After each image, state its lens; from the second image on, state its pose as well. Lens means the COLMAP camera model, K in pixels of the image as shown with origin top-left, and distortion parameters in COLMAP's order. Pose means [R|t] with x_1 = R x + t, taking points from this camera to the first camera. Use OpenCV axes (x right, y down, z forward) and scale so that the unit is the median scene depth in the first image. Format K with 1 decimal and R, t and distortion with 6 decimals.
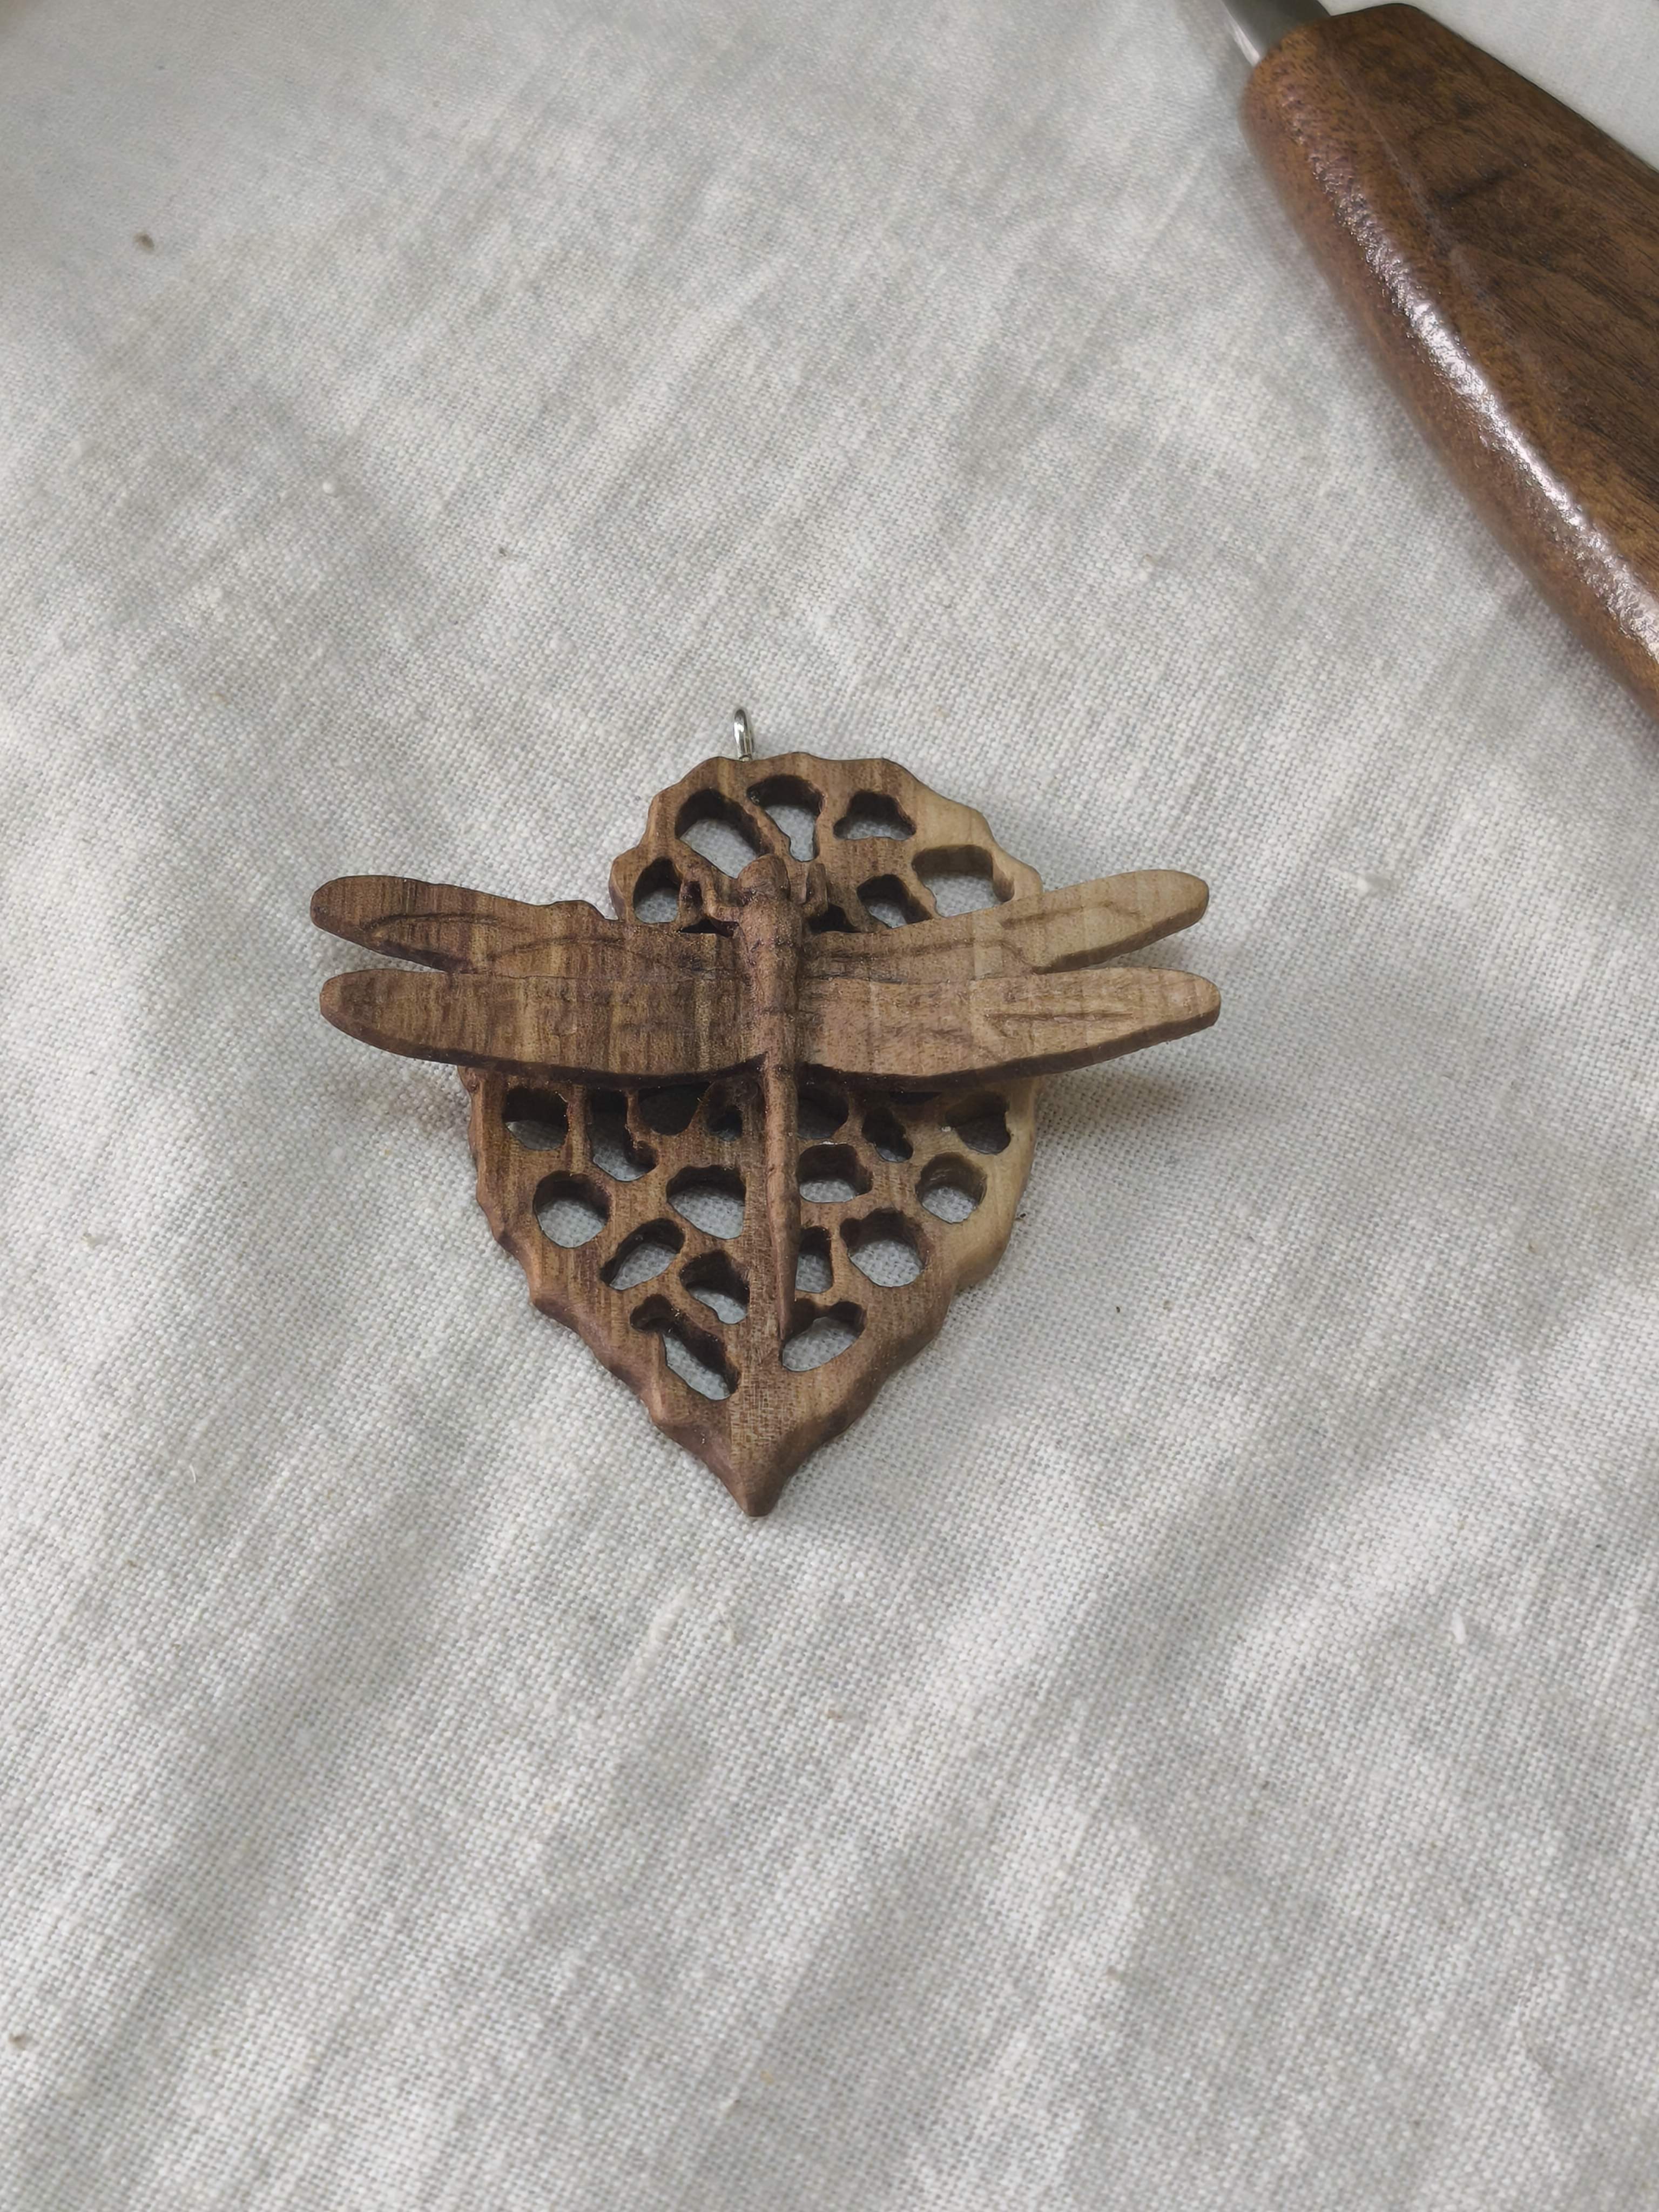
lens RADIAL K [[4324.7, 0, 829.5], [0, 4324.7, 1106.0], [0, 0, 1]] dist [-1.317754, 0.007029]
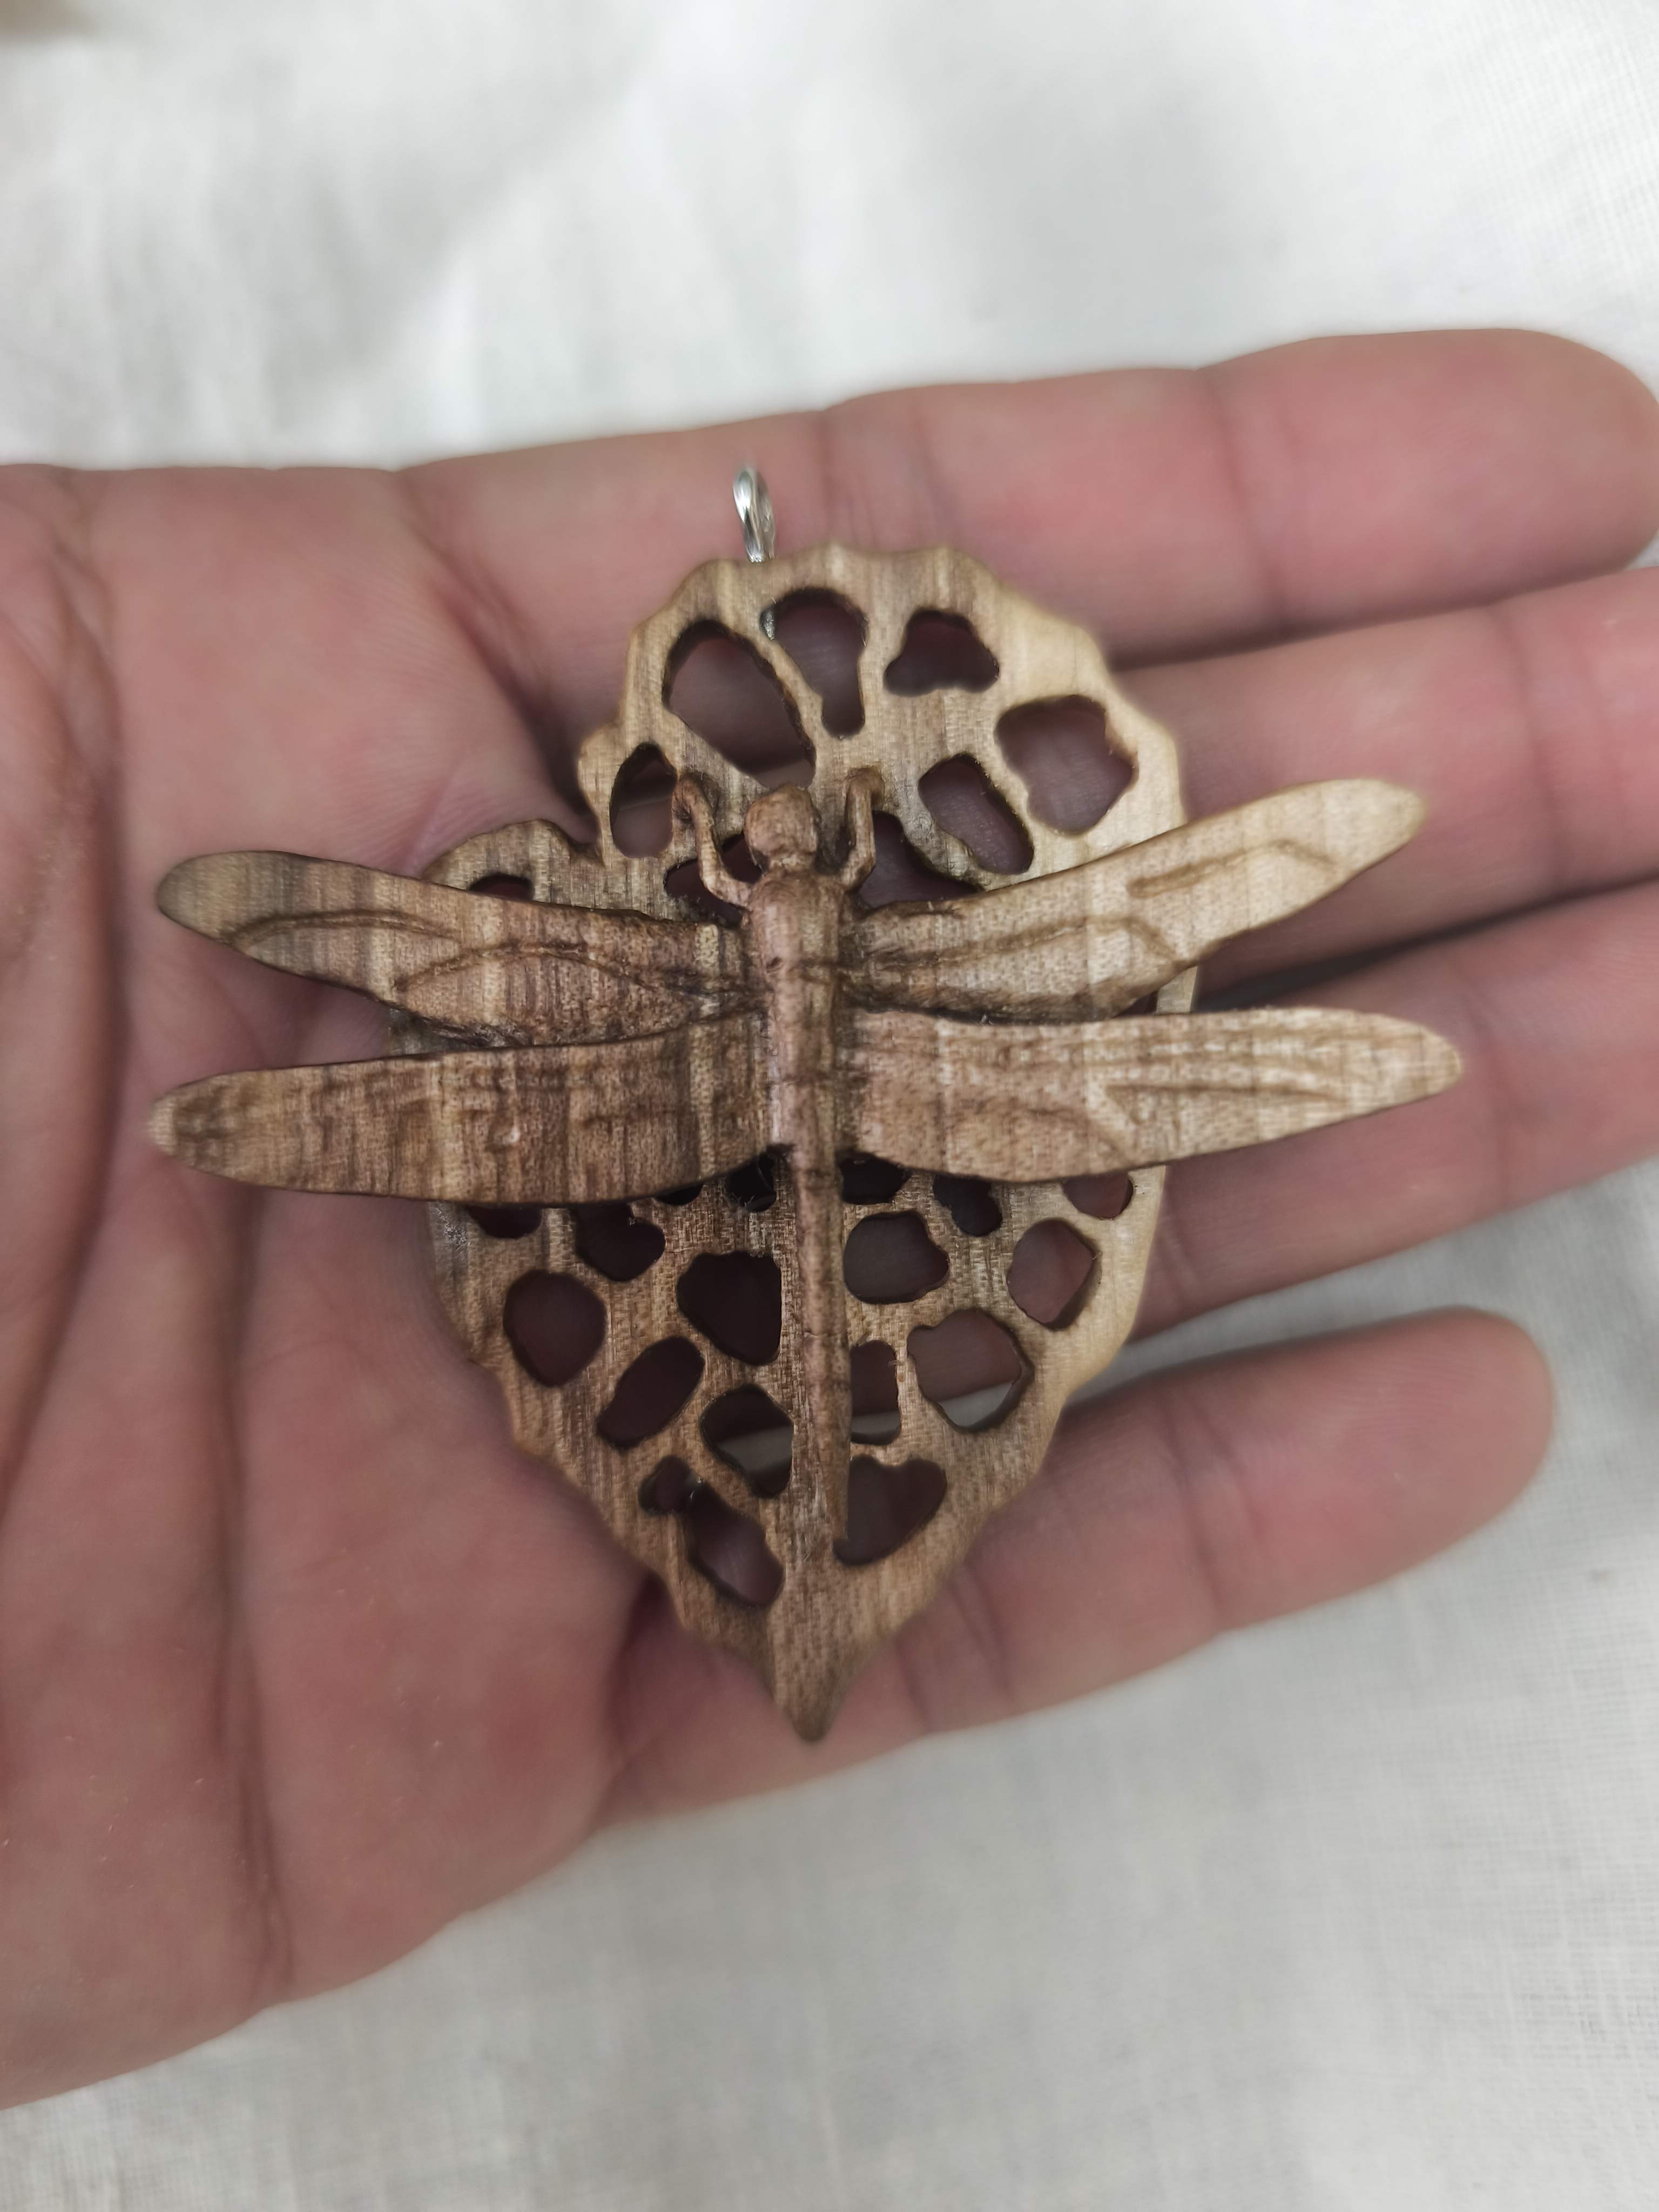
lens RADIAL K [[1721.8, 0, 829.5], [0, 1721.8, 1106.0], [0, 0, 1]] dist [-0.054537, -0.003509]
pose [[0.996307, -0.024159, -0.082388, 0.014513], [0.065183, 0.837393, 0.542701, -0.169411], [0.055880, -0.546068, 0.835875, 0.767406]]
